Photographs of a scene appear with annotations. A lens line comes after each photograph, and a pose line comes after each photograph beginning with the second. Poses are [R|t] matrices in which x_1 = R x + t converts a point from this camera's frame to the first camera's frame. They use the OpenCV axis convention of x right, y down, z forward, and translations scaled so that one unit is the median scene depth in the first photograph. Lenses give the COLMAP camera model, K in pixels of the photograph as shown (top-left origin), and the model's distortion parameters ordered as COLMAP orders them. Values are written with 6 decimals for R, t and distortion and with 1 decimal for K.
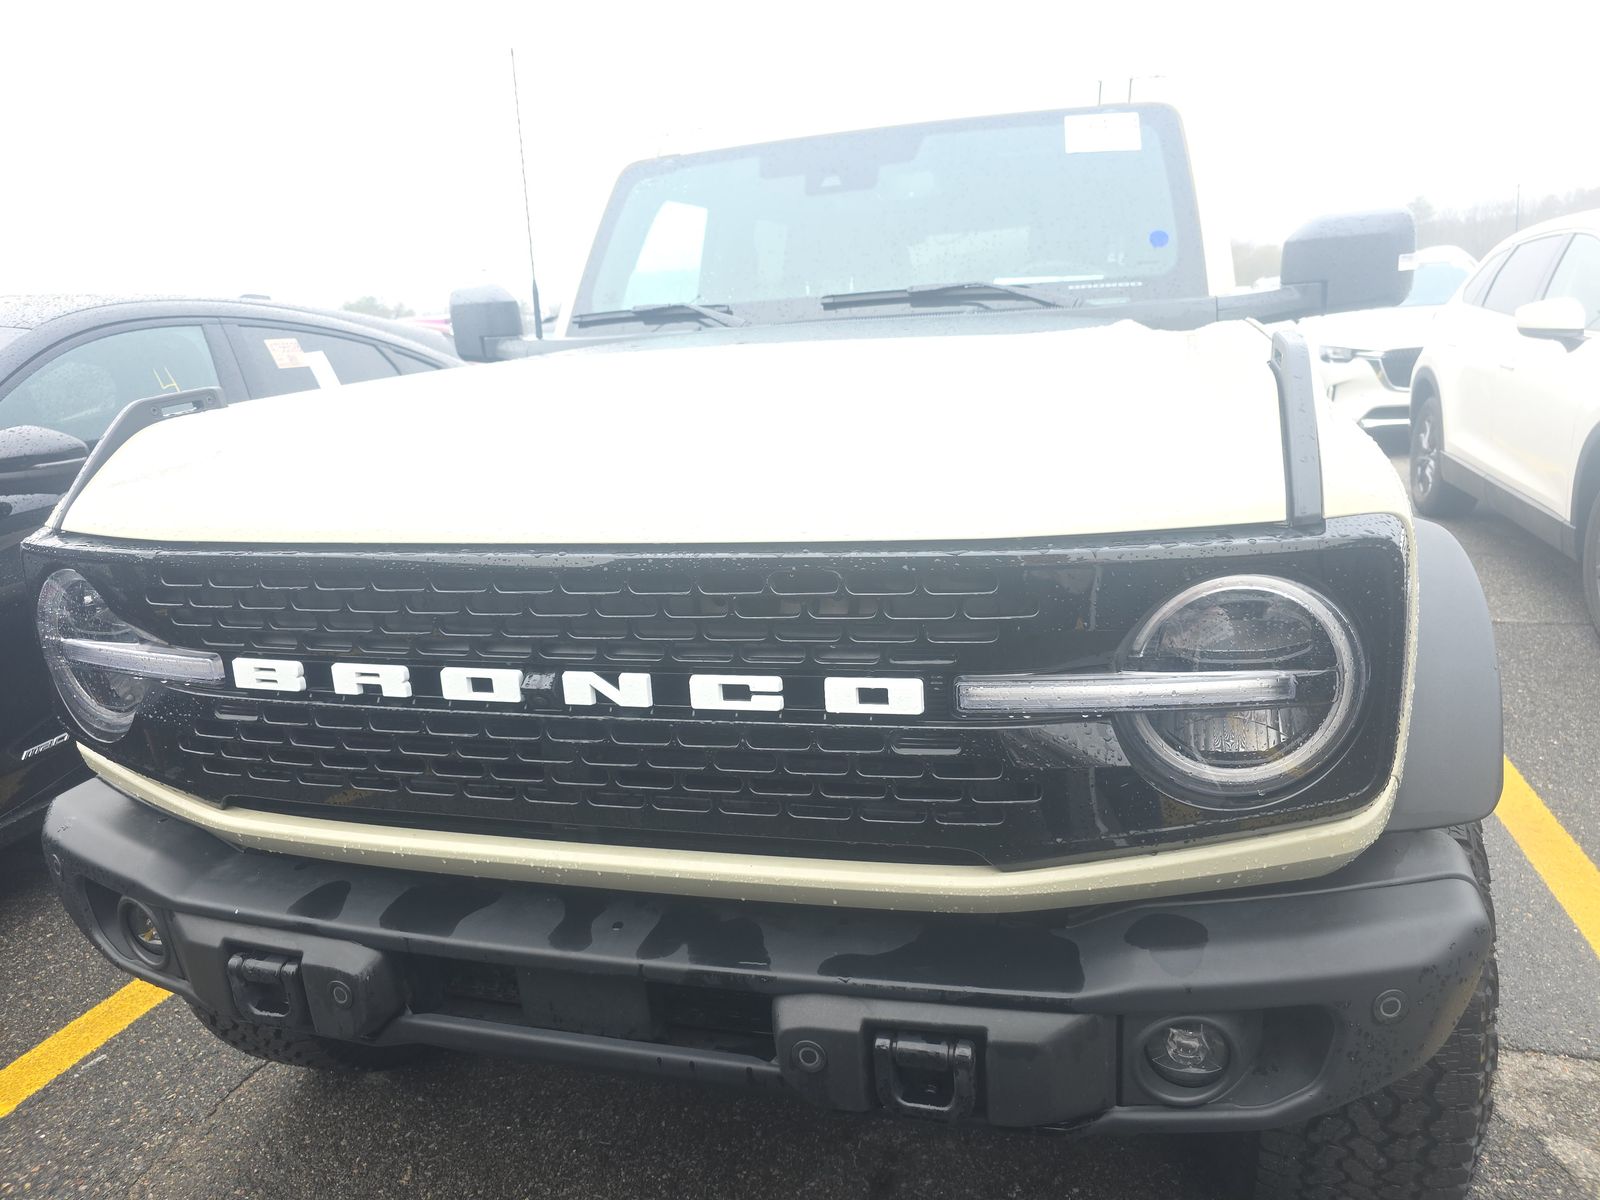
lens RADIAL K [[1075.0, 0, 800.0], [0, 1075.0, 600.0], [0, 0, 1]] dist [0.052355, -0.051795]
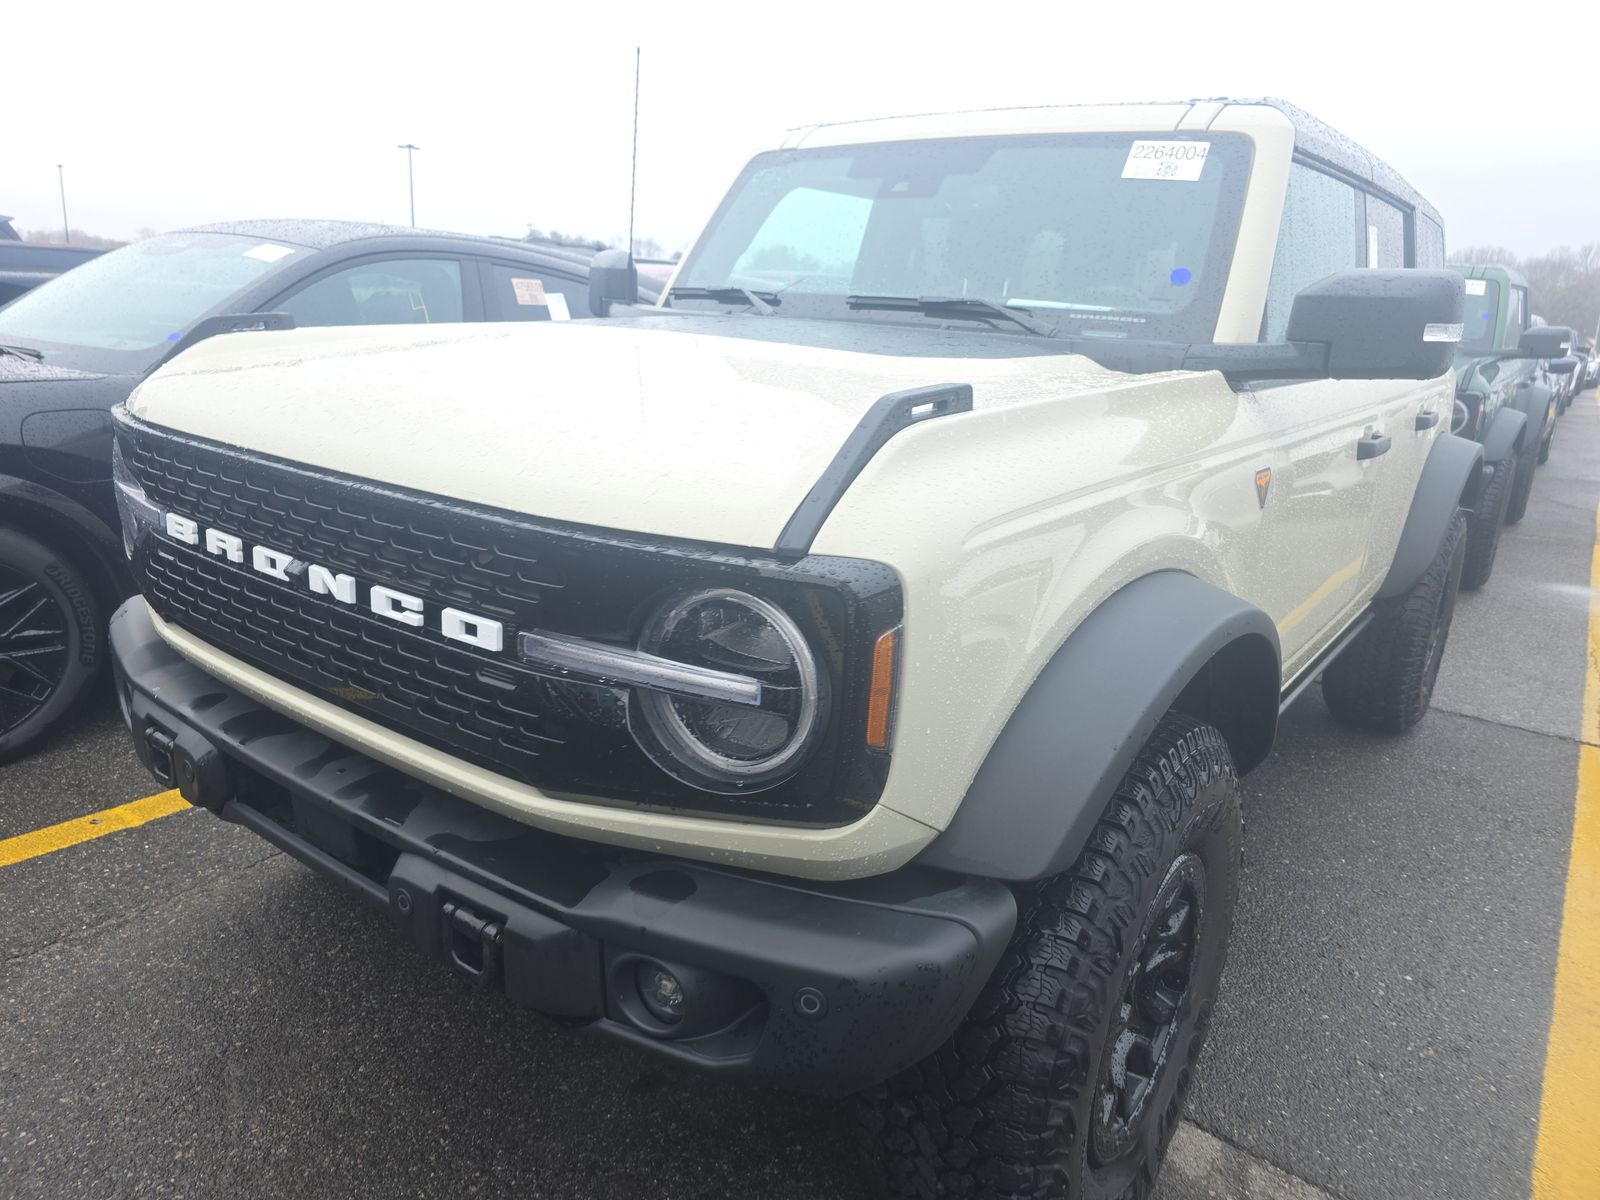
lens RADIAL K [[1084.3, 0, 800.0], [0, 1084.3, 600.0], [0, 0, 1]] dist [0.058200, -0.072339]
pose [[0.923596, 0.204004, -0.324582, 0.417618], [-0.195576, 0.978927, 0.058756, -0.045943], [0.329729, 0.009213, 0.944031, -0.025591]]
